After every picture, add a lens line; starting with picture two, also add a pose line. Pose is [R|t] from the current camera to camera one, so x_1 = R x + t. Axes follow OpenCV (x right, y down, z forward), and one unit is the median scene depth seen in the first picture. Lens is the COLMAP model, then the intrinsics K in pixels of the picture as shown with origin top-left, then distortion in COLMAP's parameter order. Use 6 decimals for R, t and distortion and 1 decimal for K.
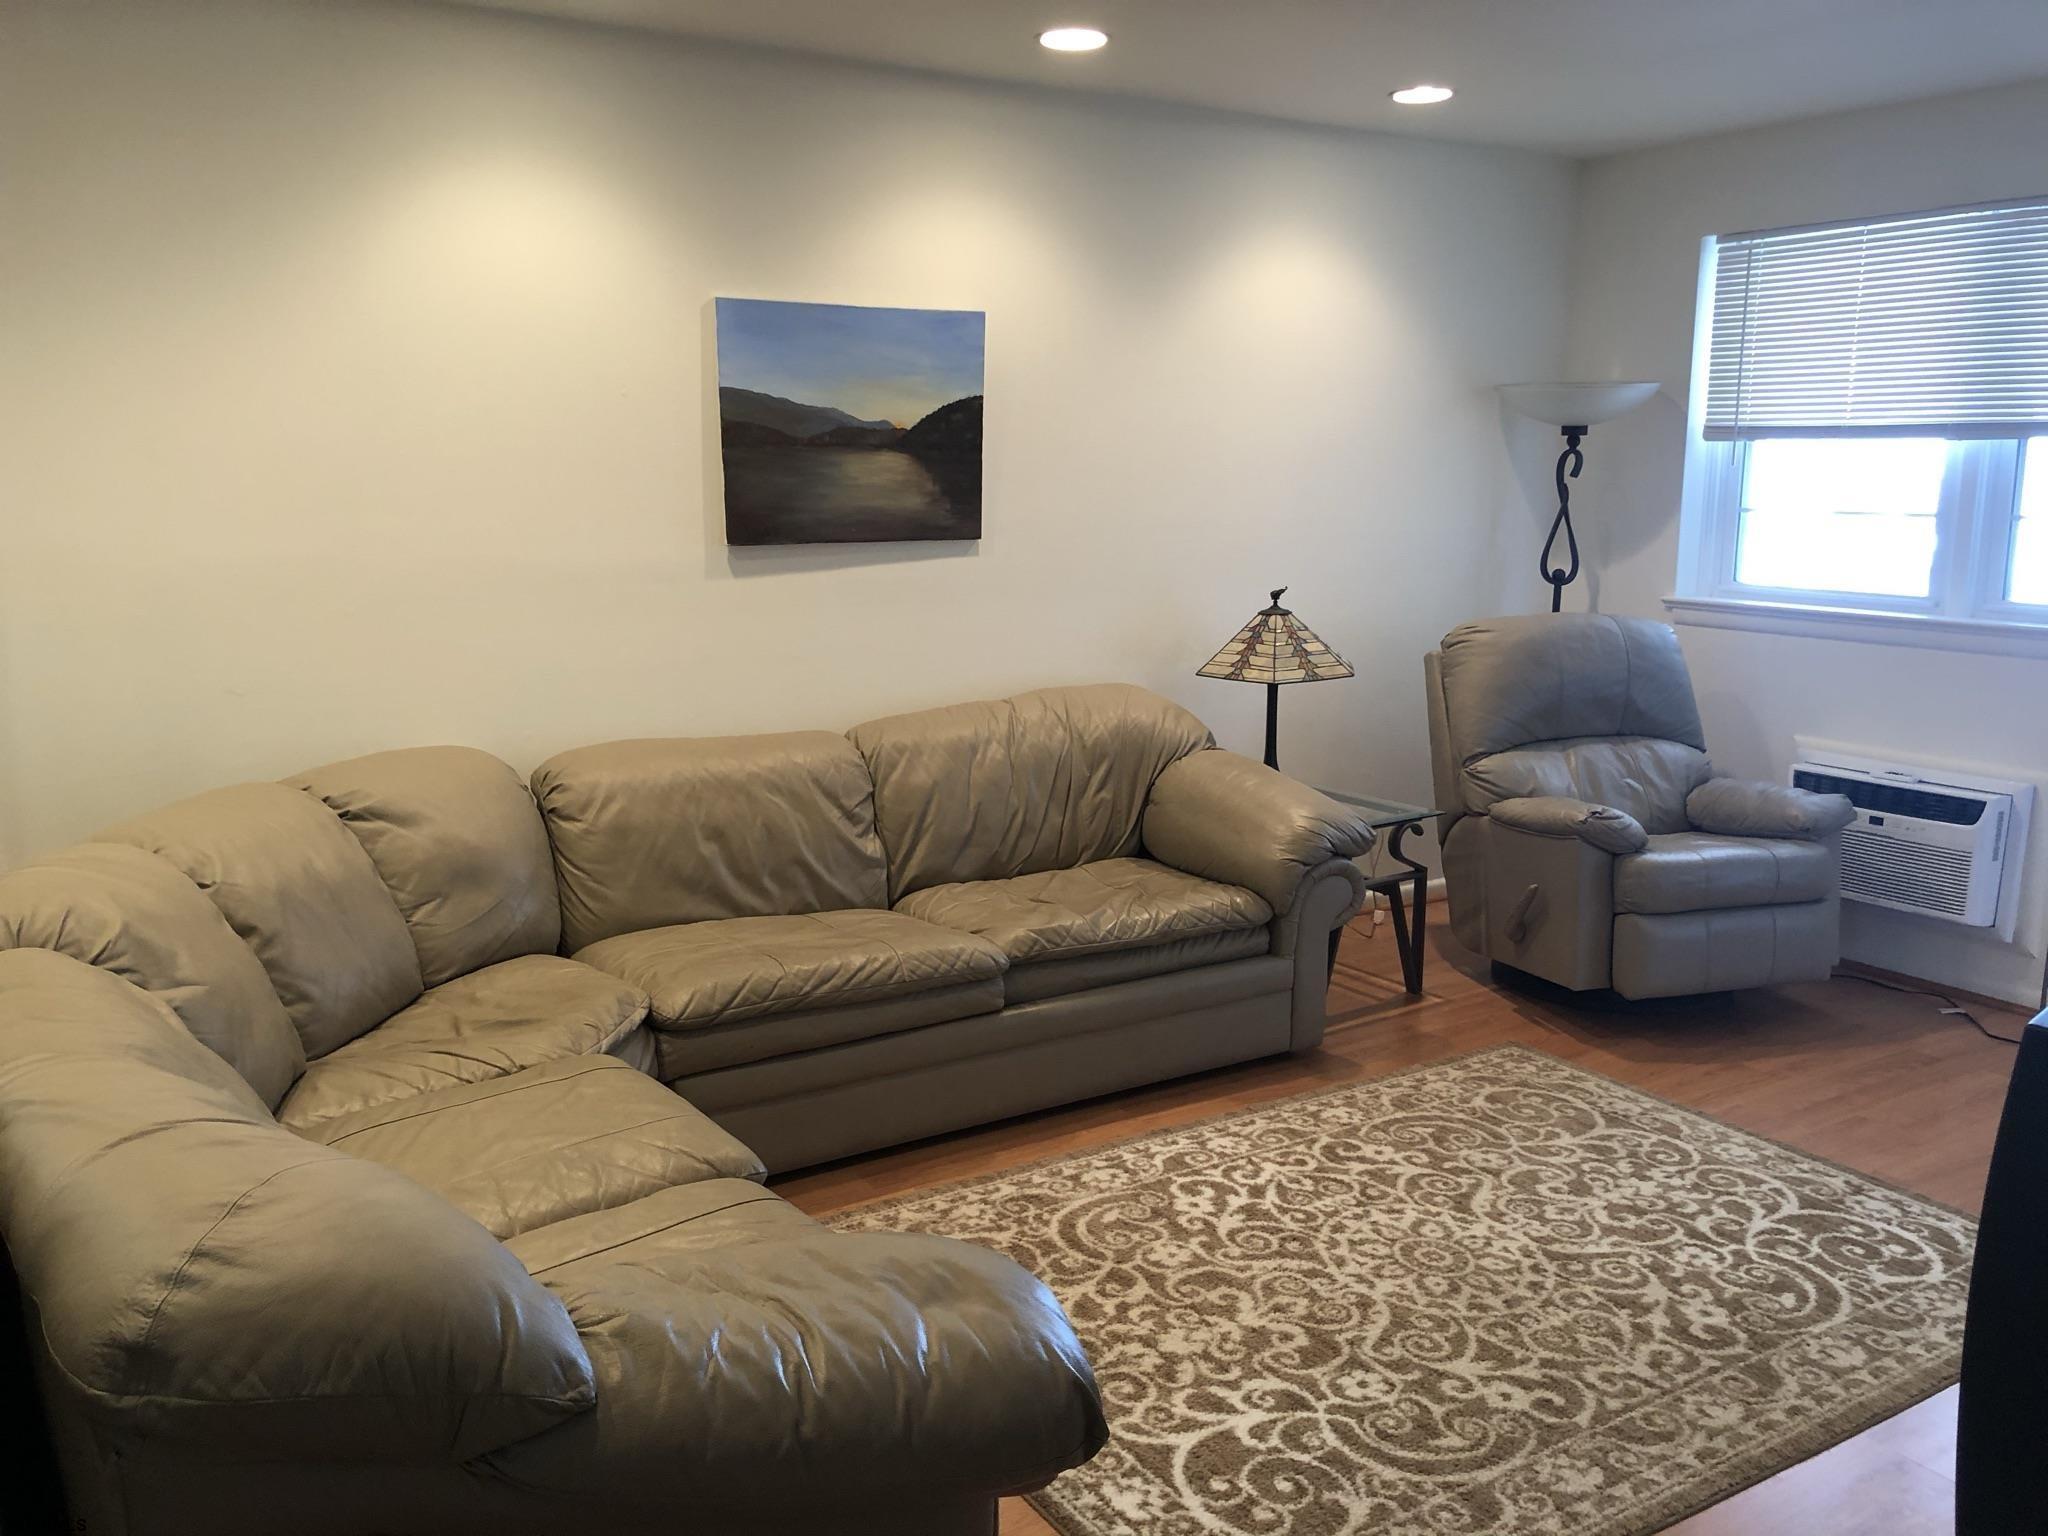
lens RADIAL K [[1700.4, 0, 1057.7], [0, 1700.4, 727.8], [0, 0, 1]] dist [0.026903, 0.014166]
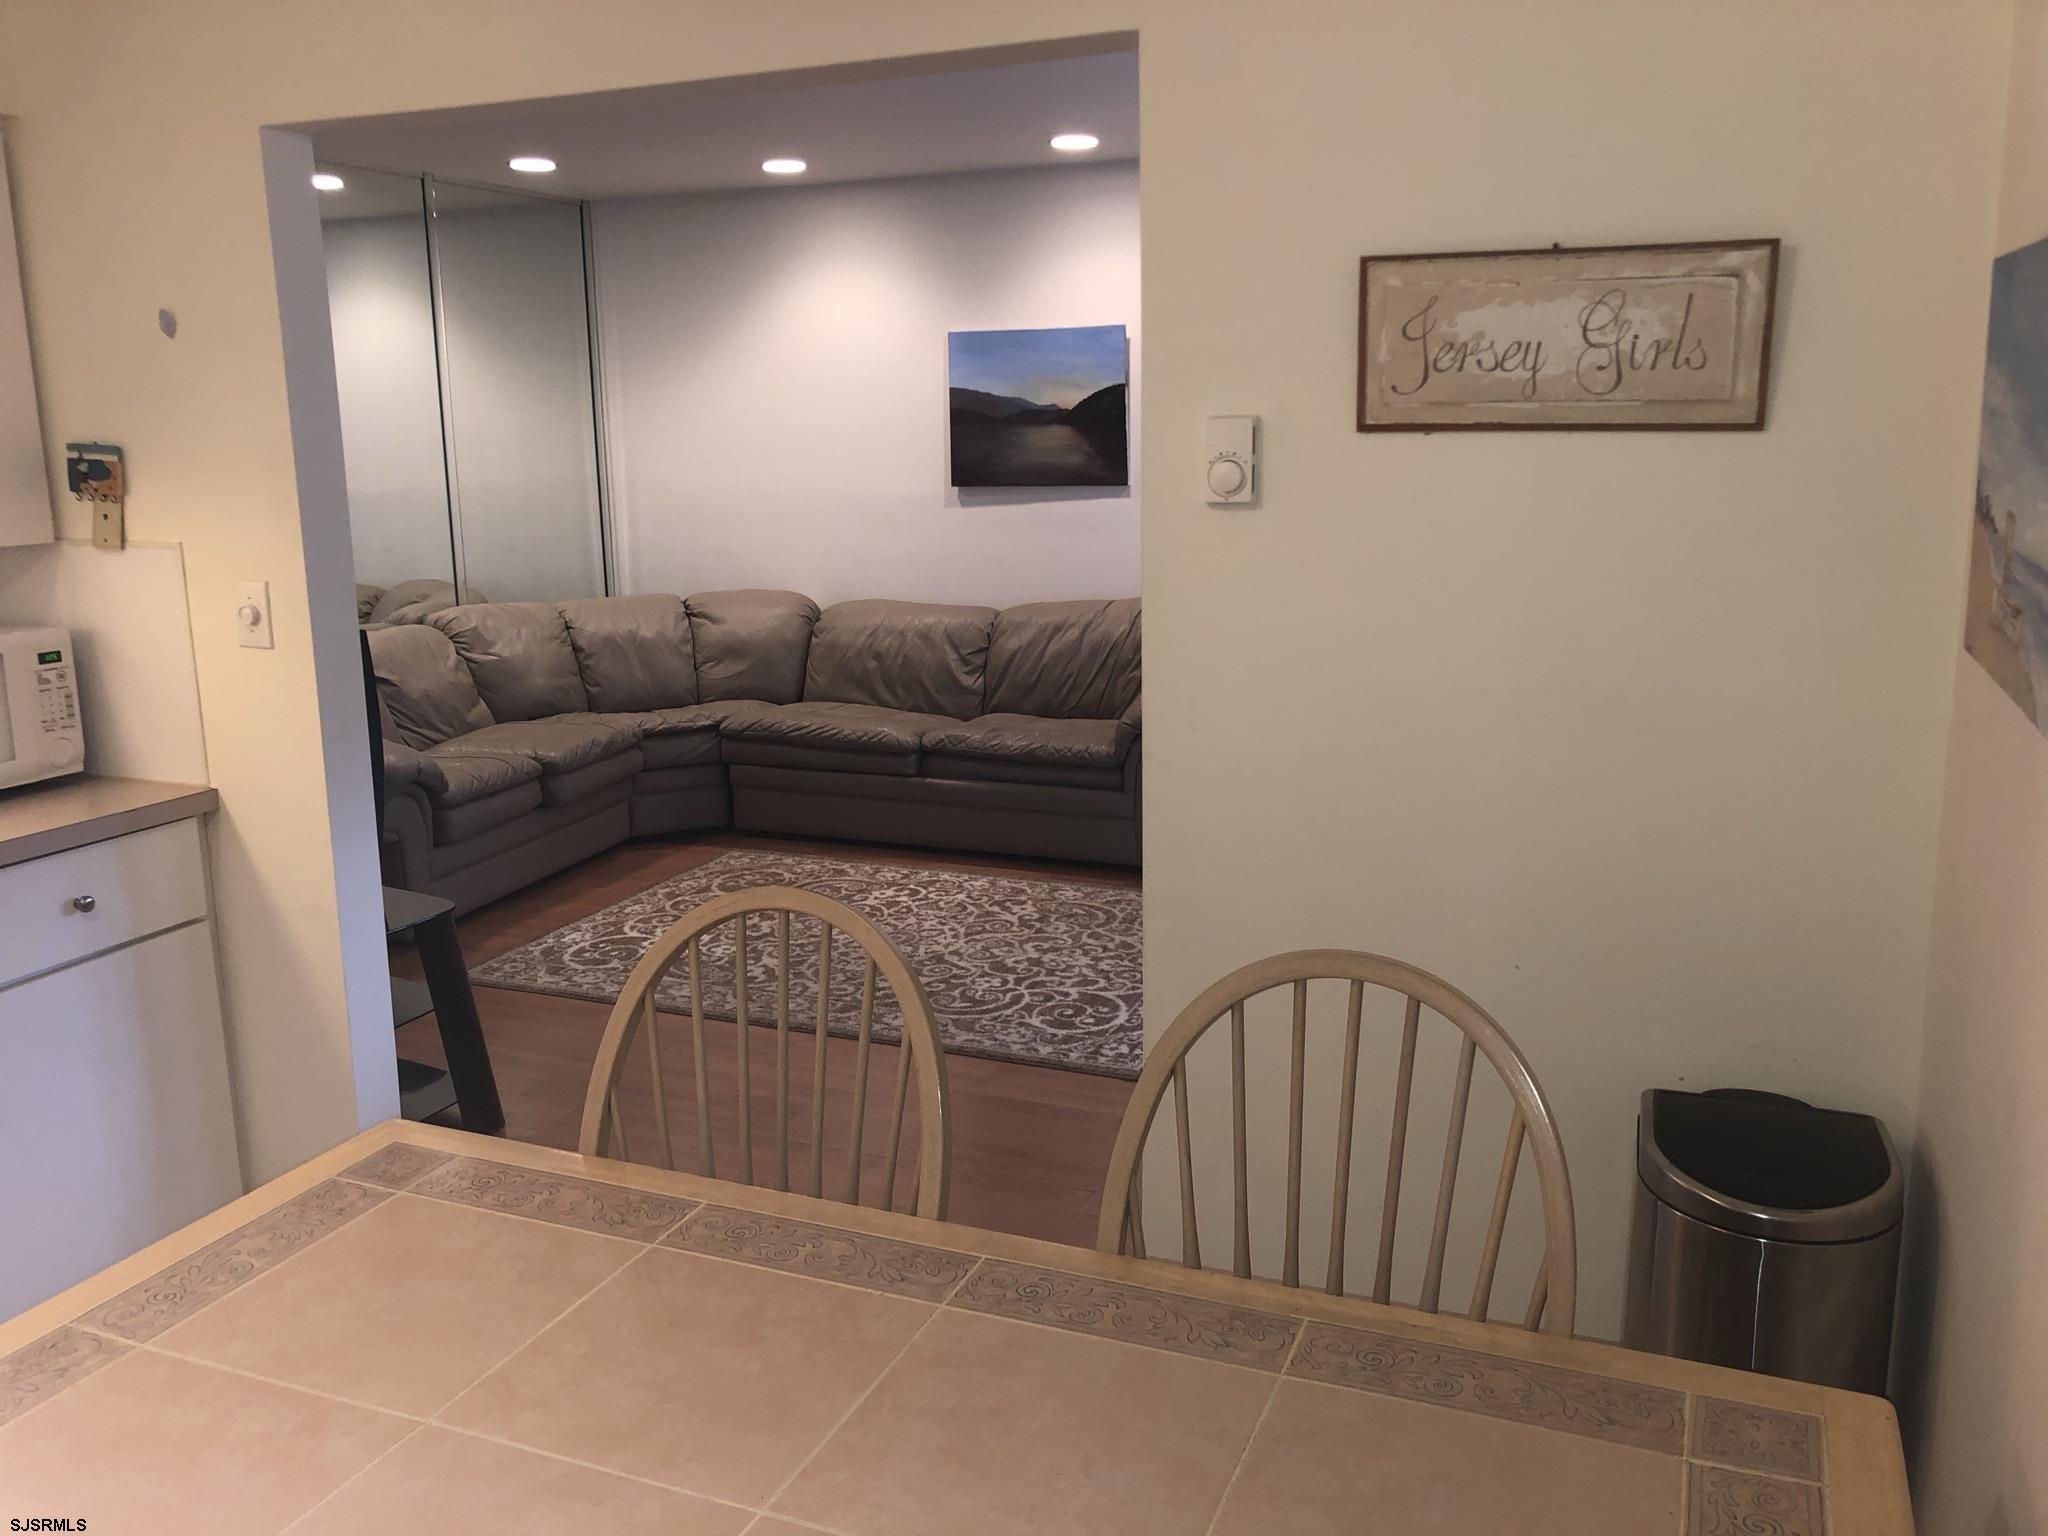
lens RADIAL K [[1668.4, 0, 1024.0], [0, 1668.4, 768.0], [0, 0, 1]] dist [0.129252, -0.290543]
pose [[0.556142, 0.152063, -0.817058, 1.453761], [-0.112209, 0.987856, 0.107474, -0.026617], [0.823478, 0.031910, 0.566450, 0.201381]]
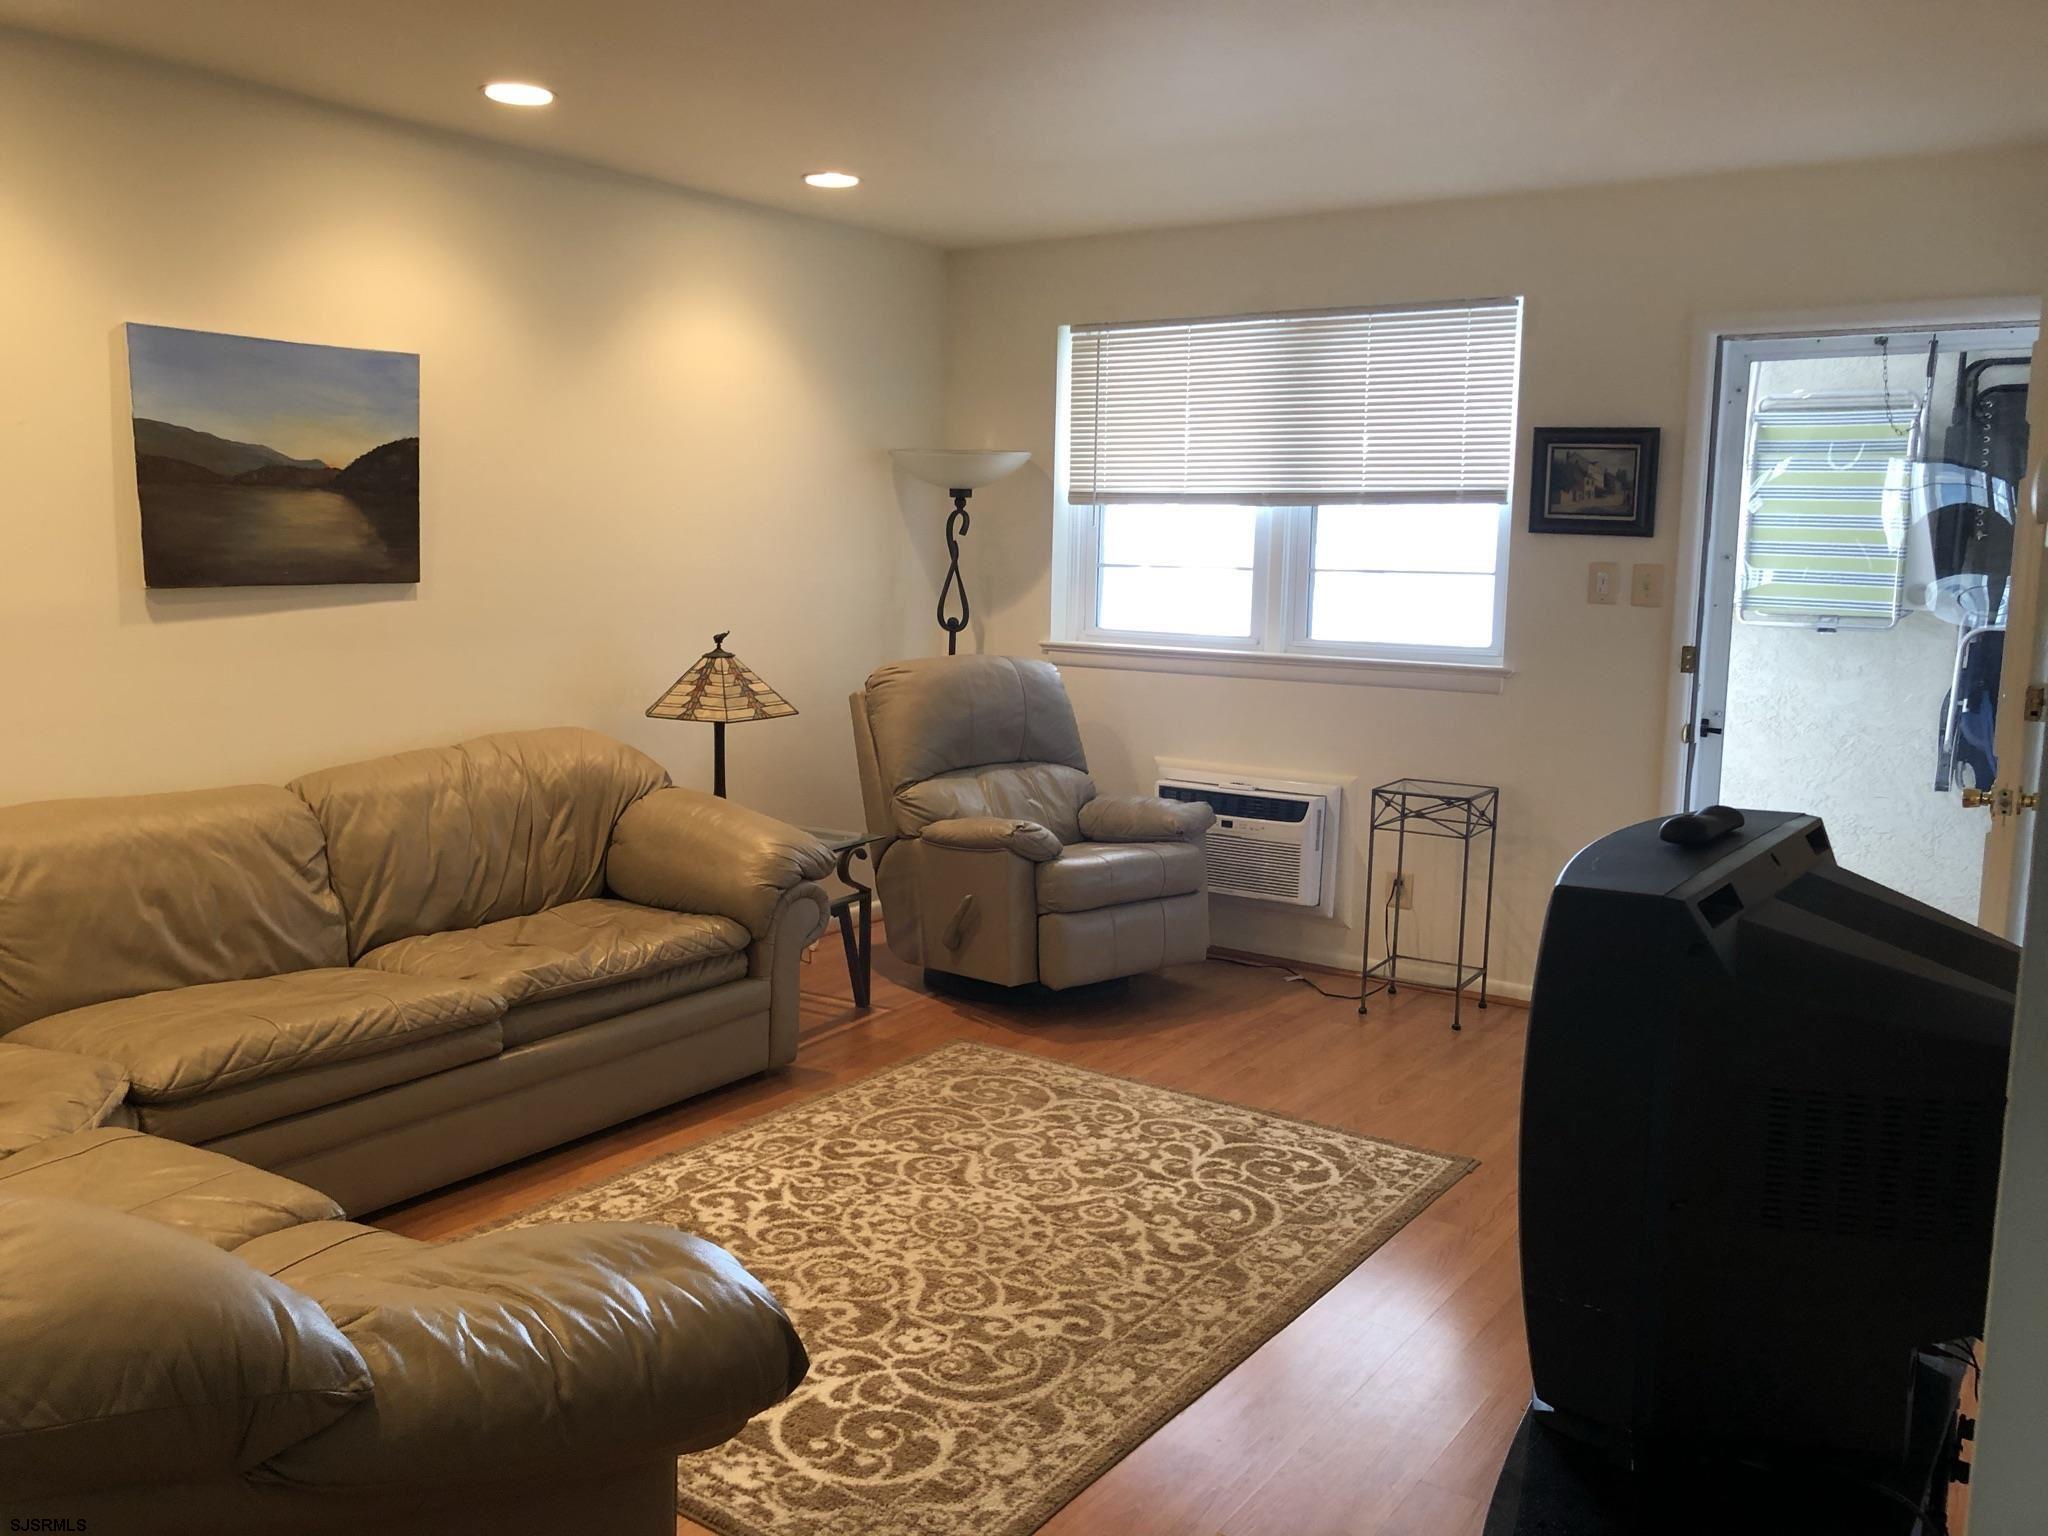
lens RADIAL K [[1683.5, 0, 1023.0], [0, 1683.5, 728.9], [0, 0, 1]] dist [0.152664, -0.312298]
pose [[0.926000, -0.032198, 0.376147, -0.130213], [0.046526, 0.998494, -0.029069, 0.022657], [-0.374645, 0.044418, 0.926104, -0.047502]]
